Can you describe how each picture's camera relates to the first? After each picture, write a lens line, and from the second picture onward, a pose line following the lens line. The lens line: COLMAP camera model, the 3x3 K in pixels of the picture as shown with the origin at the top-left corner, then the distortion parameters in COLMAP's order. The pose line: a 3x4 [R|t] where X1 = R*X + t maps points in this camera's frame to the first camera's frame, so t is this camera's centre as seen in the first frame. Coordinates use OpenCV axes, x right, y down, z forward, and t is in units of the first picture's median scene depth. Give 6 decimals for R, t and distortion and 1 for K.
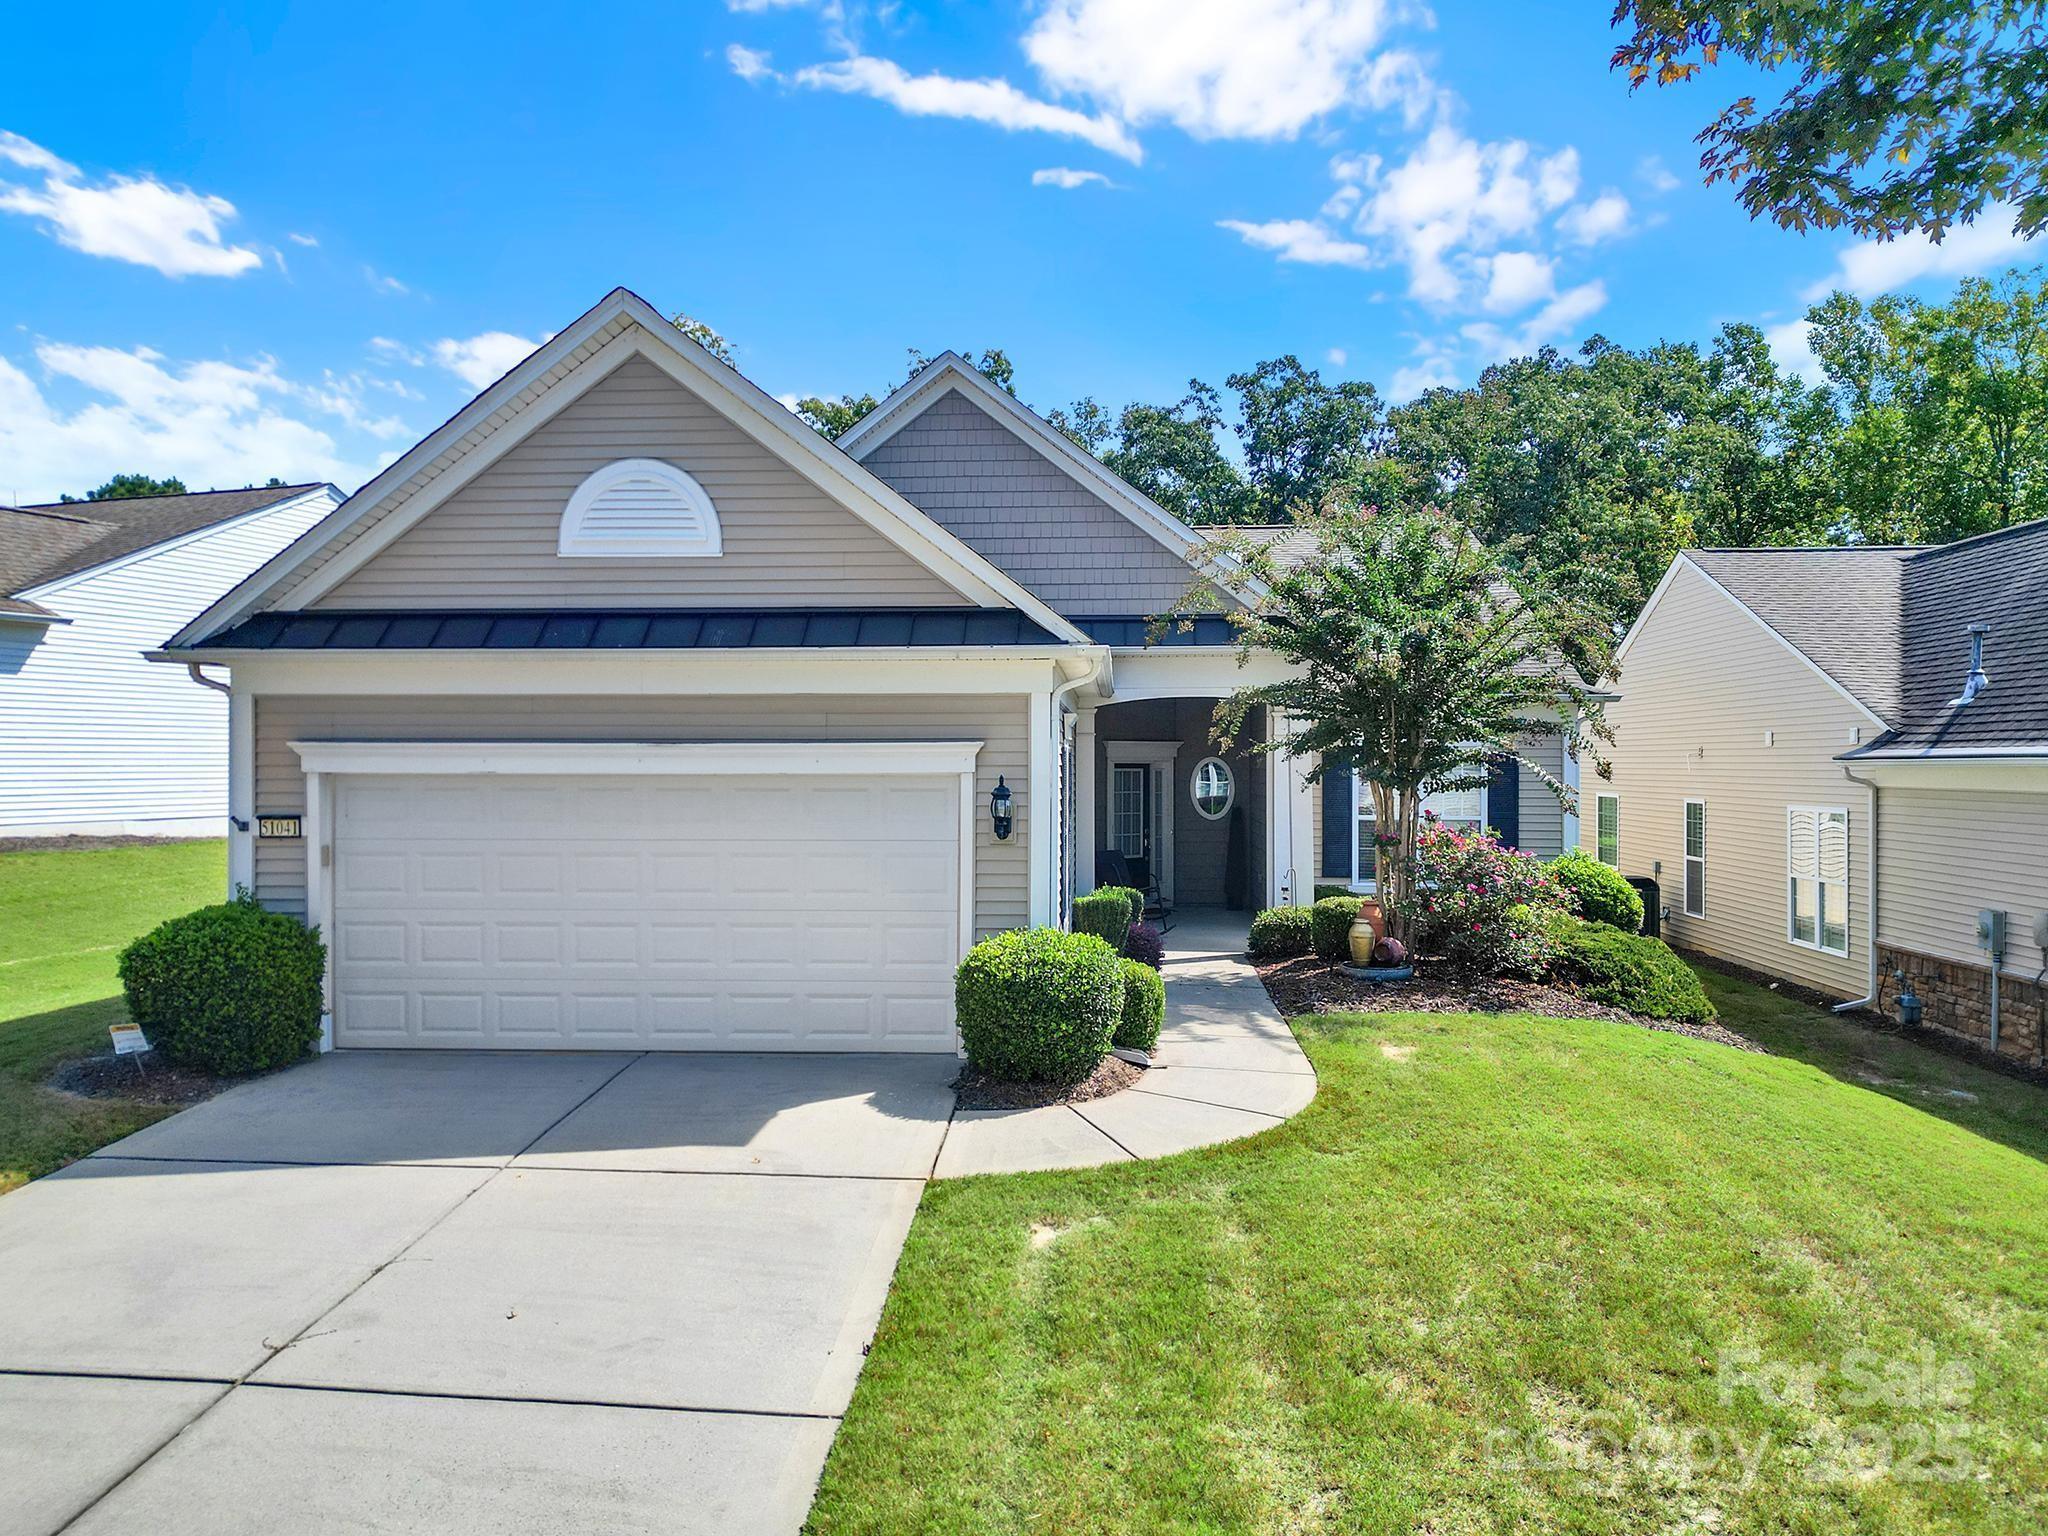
lens RADIAL K [[1446.4, 0, 1017.1], [0, 1446.4, 790.1], [0, 0, 1]] dist [0.071346, -0.066171]
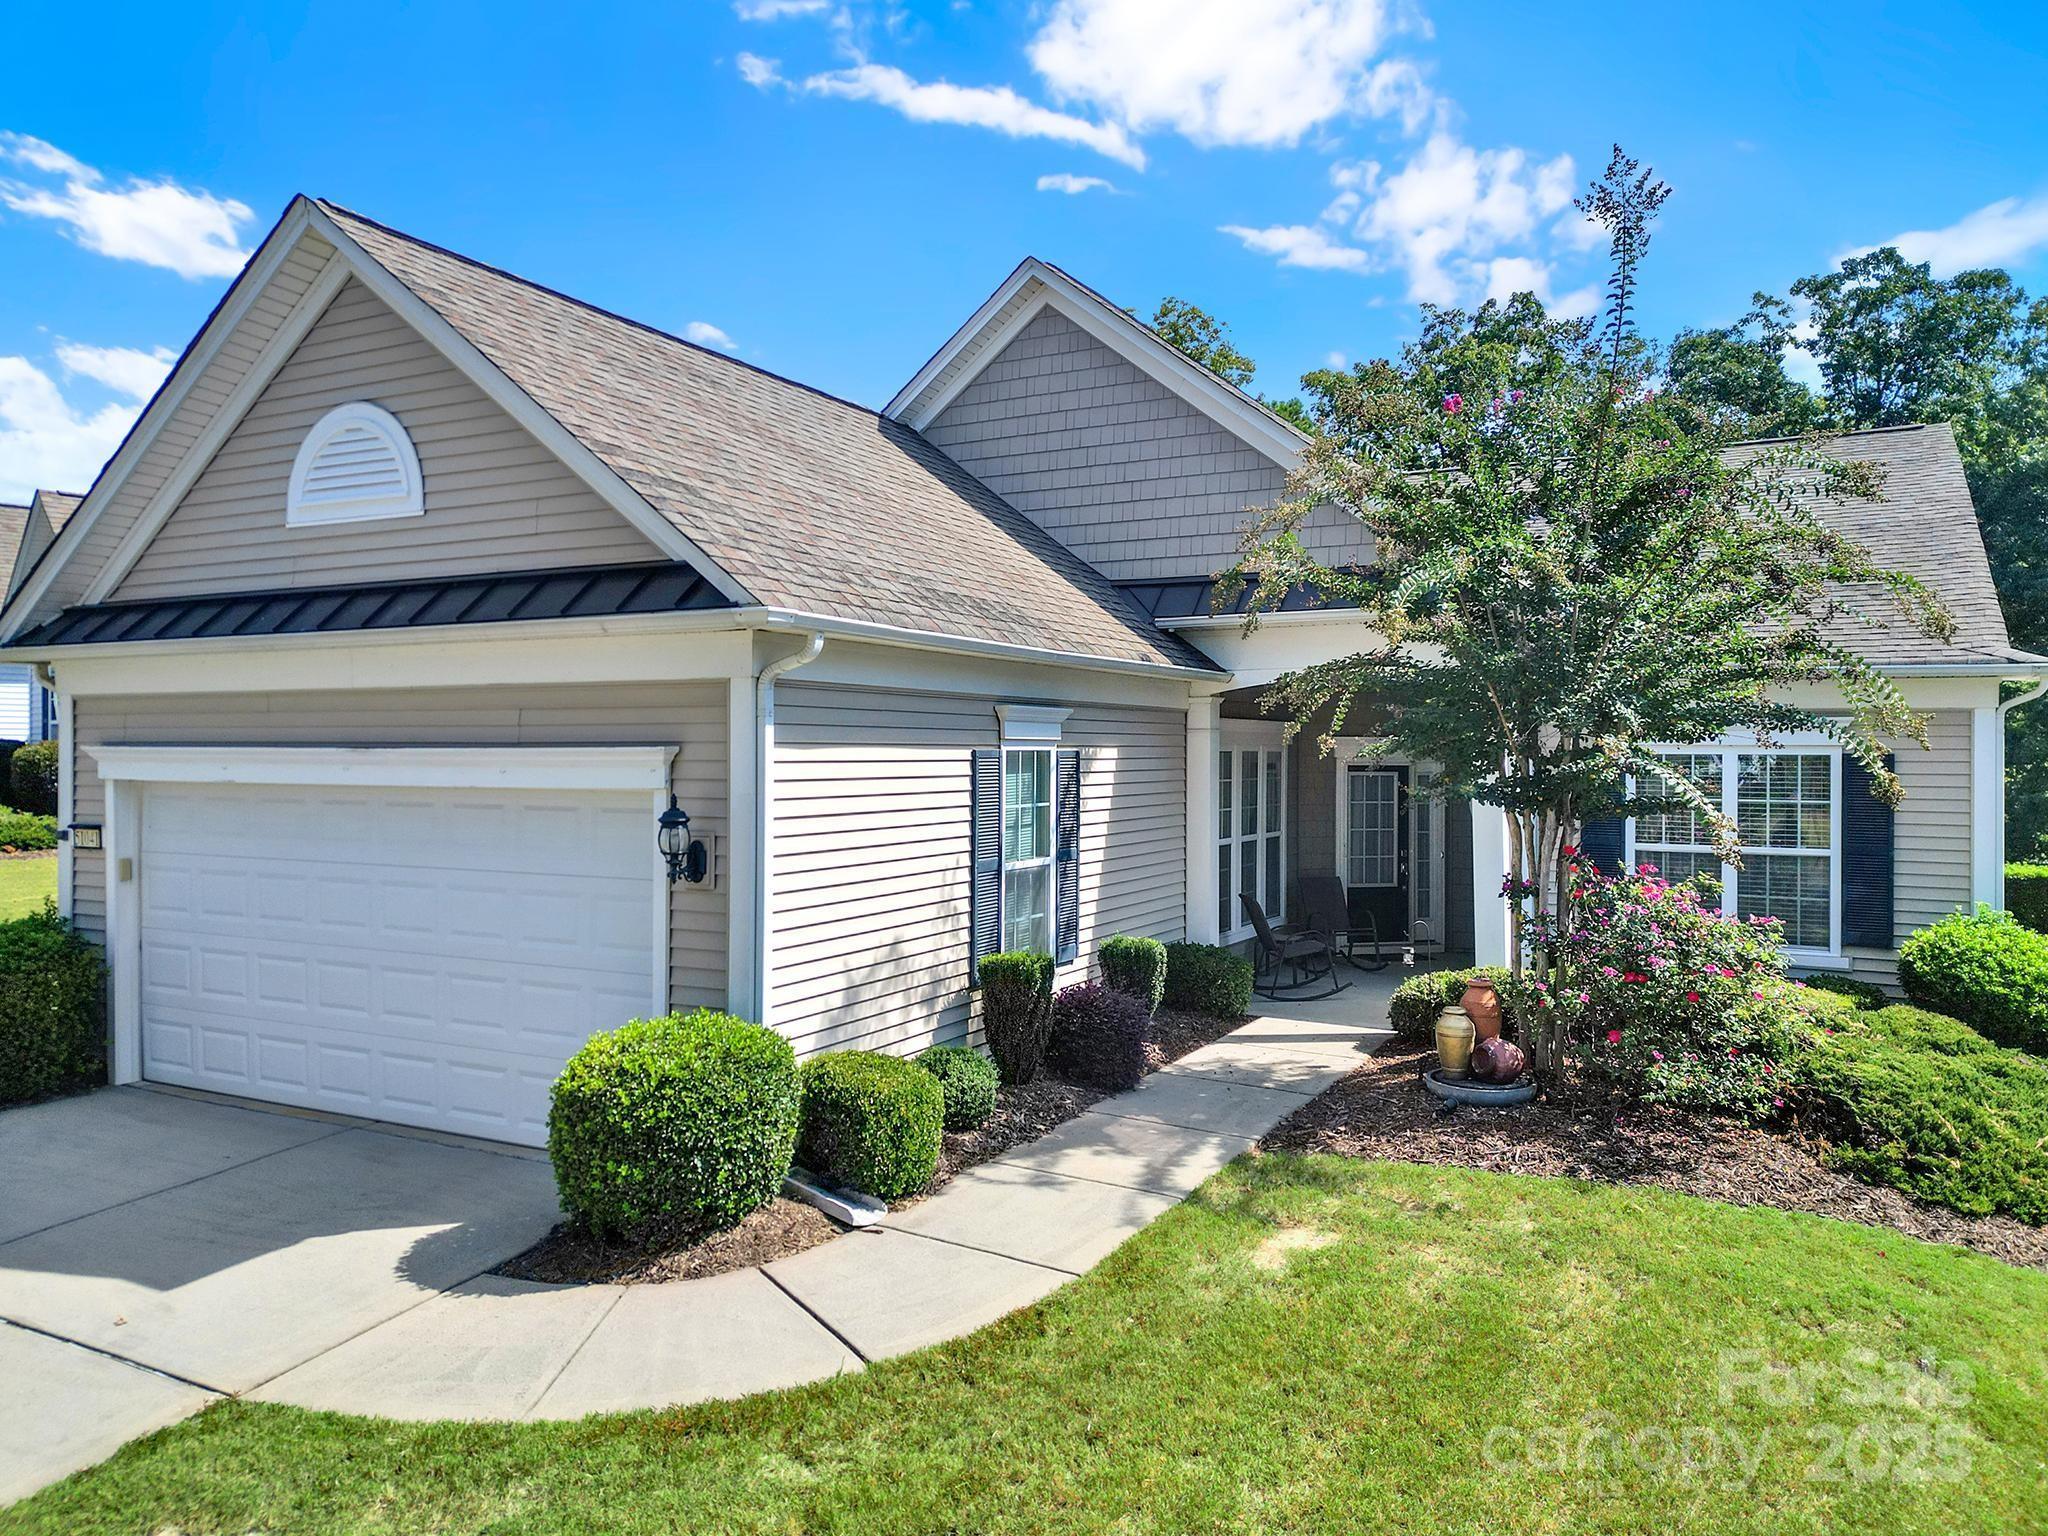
lens RADIAL K [[1445.5, 0, 1024.0], [0, 1445.5, 768.0], [0, 0, 1]] dist [0.063917, -0.065502]
pose [[0.913047, 0.006680, -0.407799, 0.338906], [-0.010409, 0.999922, -0.006928, -0.015043], [0.407721, 0.010570, 0.913045, 0.317066]]
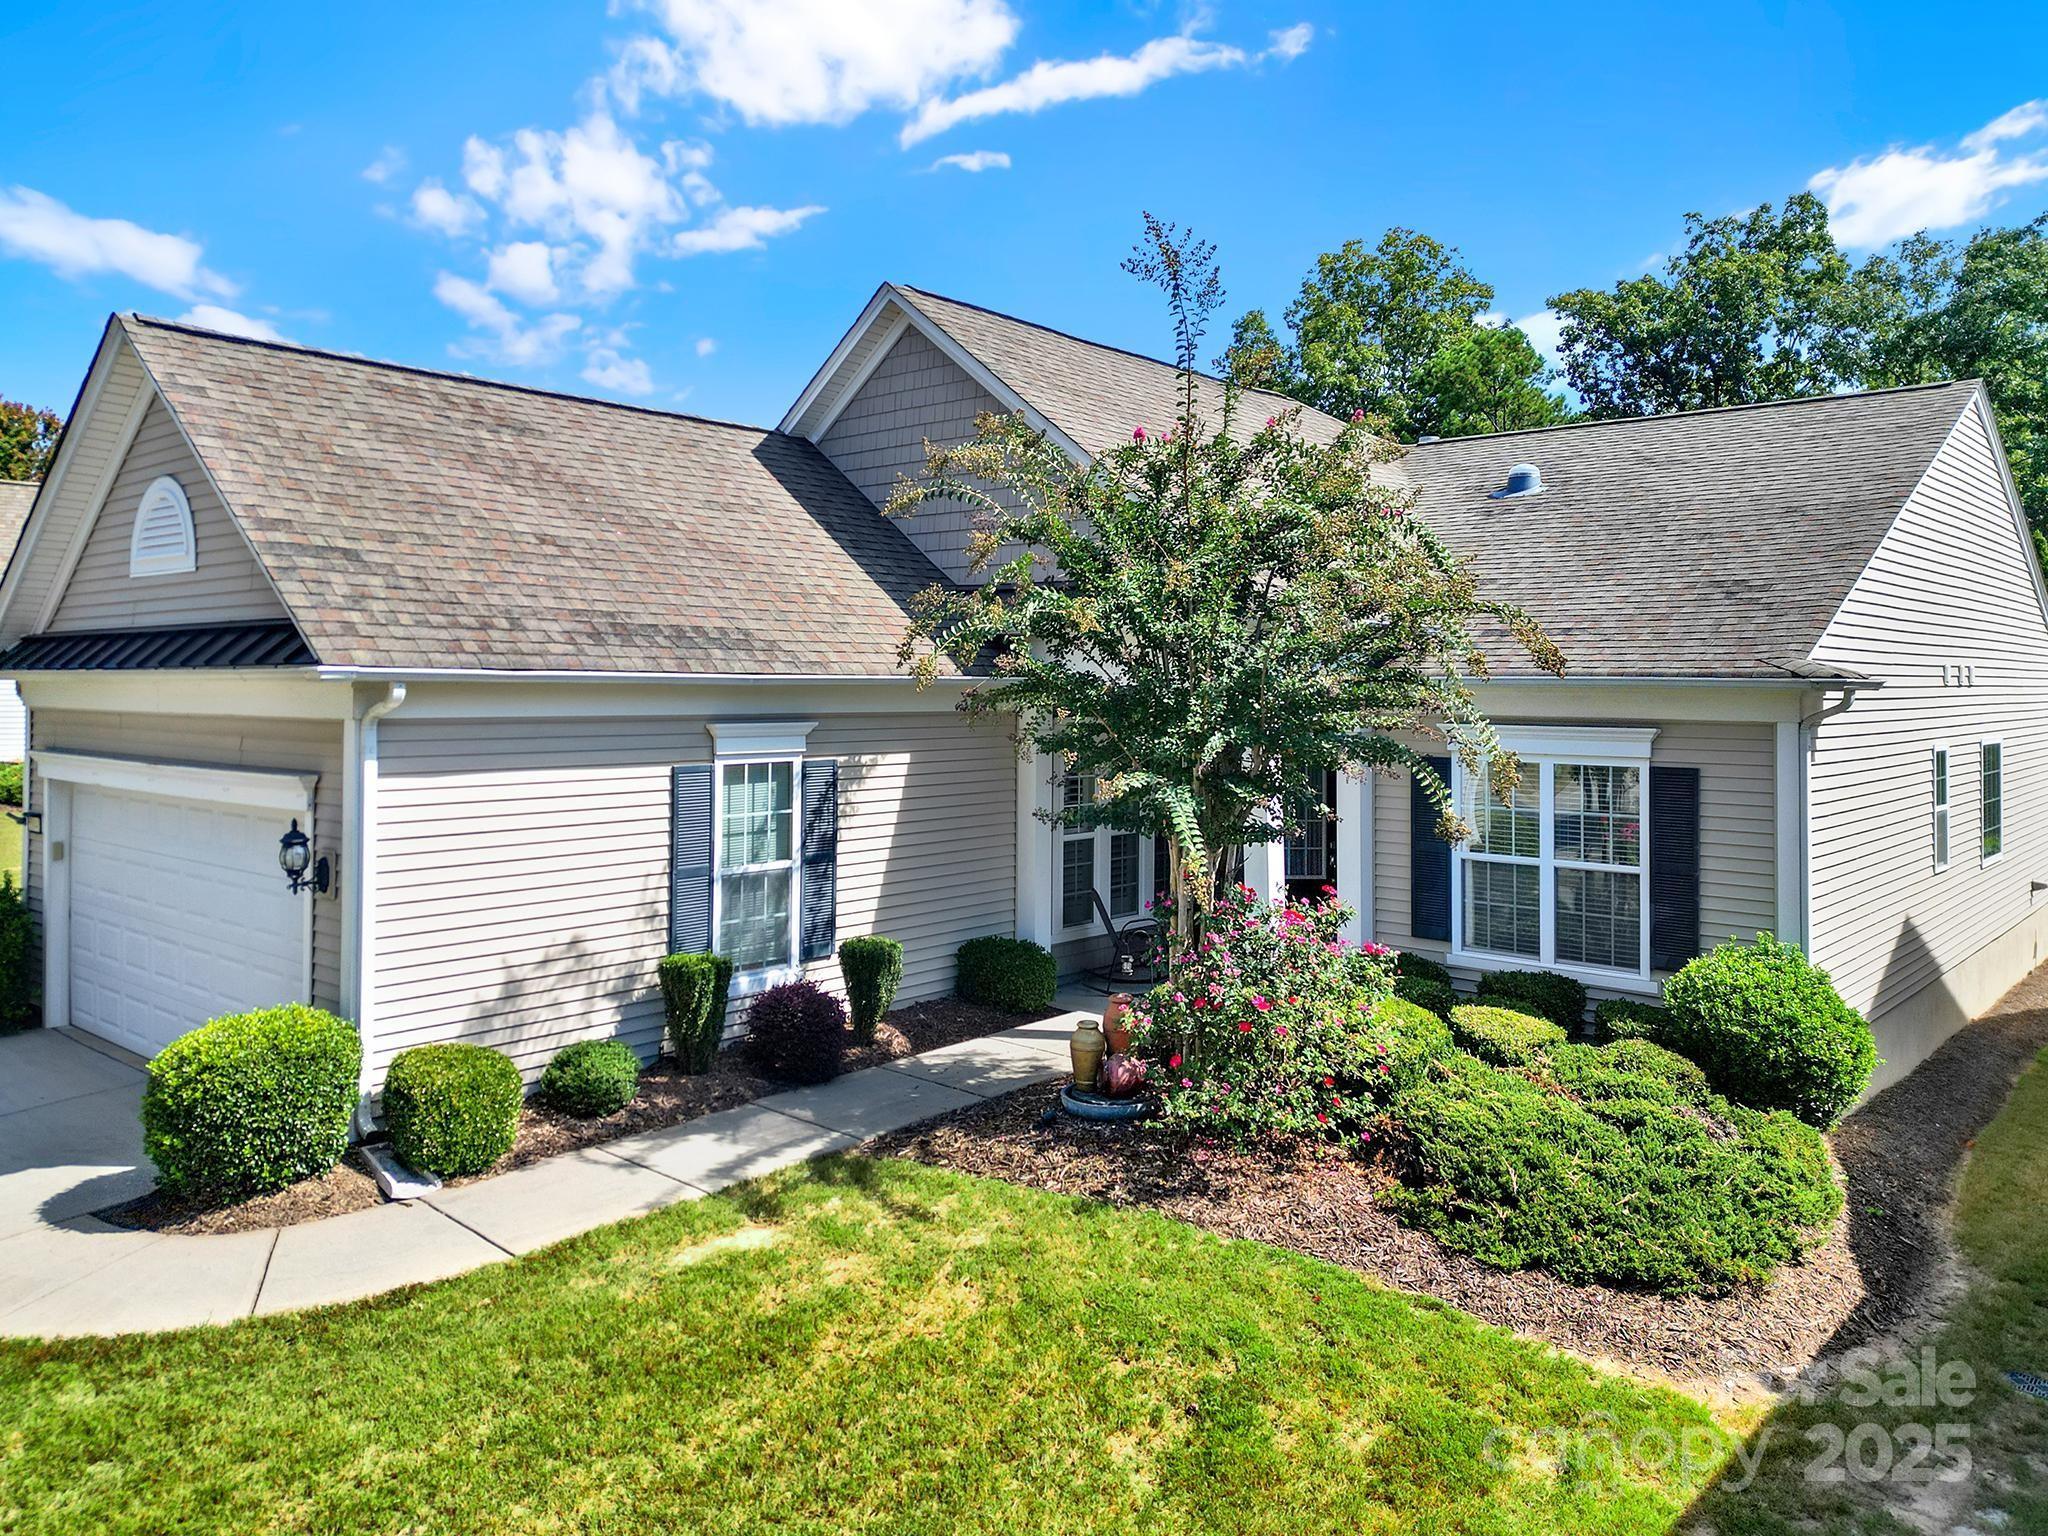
lens RADIAL K [[1483.4, 0, 1020.8], [0, 1483.4, 694.9], [0, 0, 1]] dist [0.056537, -0.043605]
pose [[0.800357, 0.007452, -0.599478, 0.656172], [-0.016626, 0.999814, -0.009768, -0.062012], [0.599293, 0.017785, 0.800332, 0.422743]]
